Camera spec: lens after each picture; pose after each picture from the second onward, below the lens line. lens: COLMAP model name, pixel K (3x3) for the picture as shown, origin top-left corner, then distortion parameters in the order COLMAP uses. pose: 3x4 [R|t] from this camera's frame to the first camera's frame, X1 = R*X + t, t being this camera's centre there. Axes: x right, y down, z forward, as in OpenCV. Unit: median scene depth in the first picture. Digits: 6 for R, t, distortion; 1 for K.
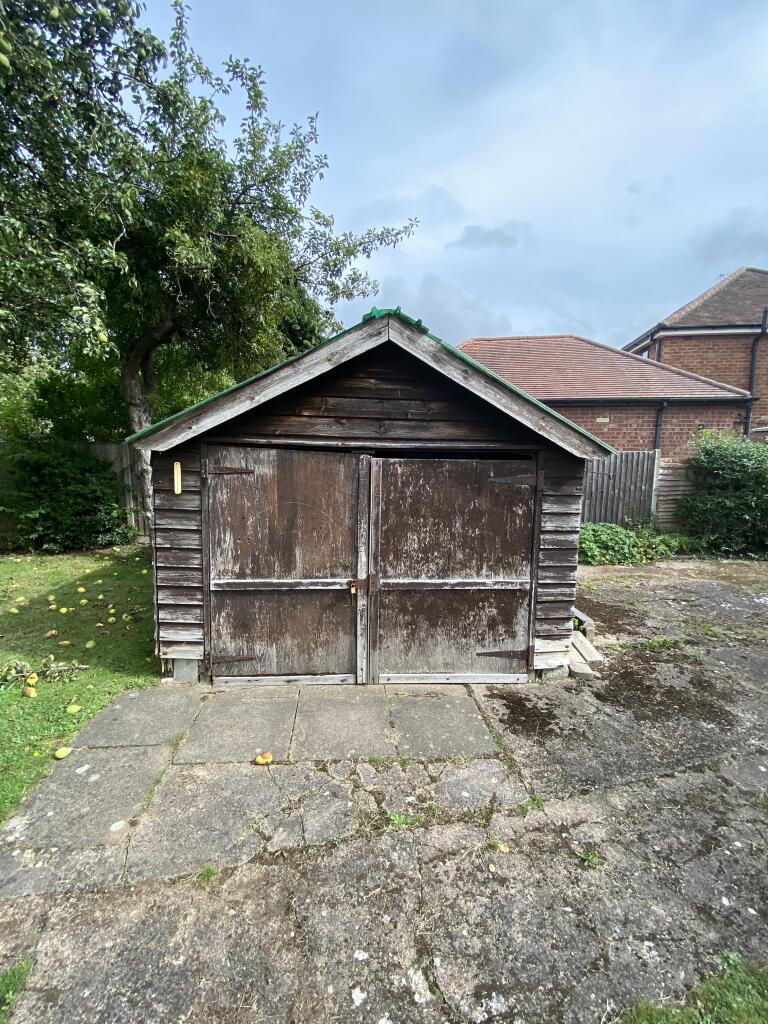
lens RADIAL K [[421.2, 0, 392.5], [0, 421.2, 511.1], [0, 0, 1]] dist [0.008547, -0.007449]
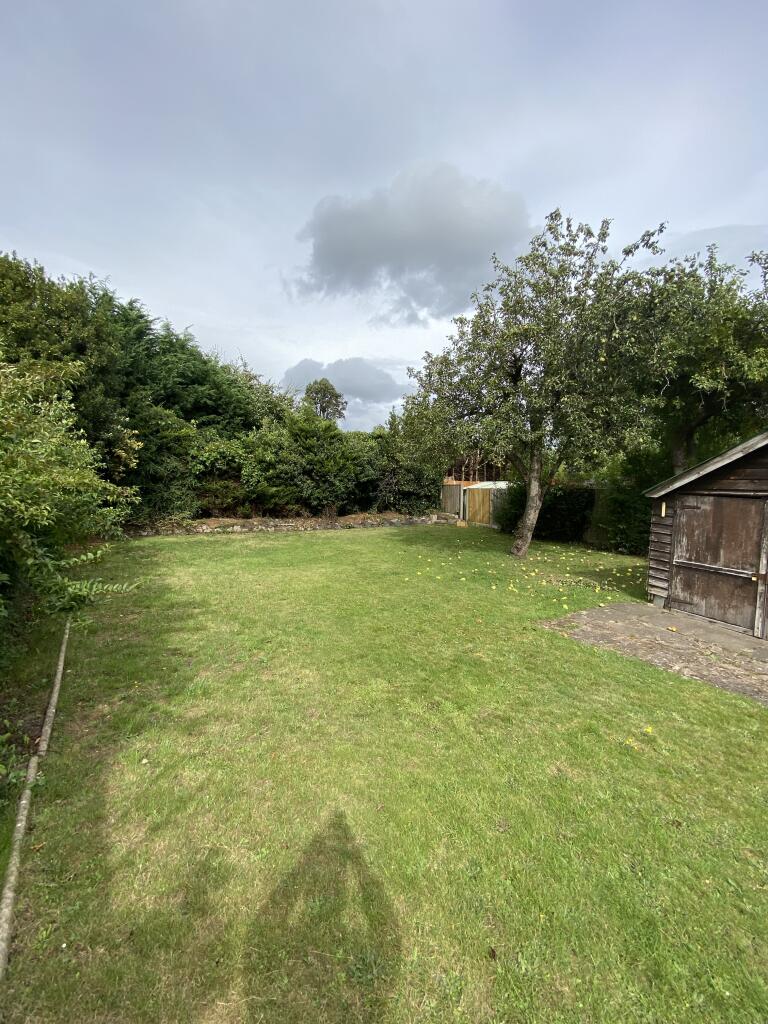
lens RADIAL K [[421.2, 0, 392.7], [0, 421.2, 507.9], [0, 0, 1]] dist [0.008547, -0.007449]
pose [[0.336122, 0.038116, -0.941047, 1.017545], [-0.130287, 0.991456, -0.006378, 0.105054], [0.932763, 0.124750, 0.338216, -0.990246]]
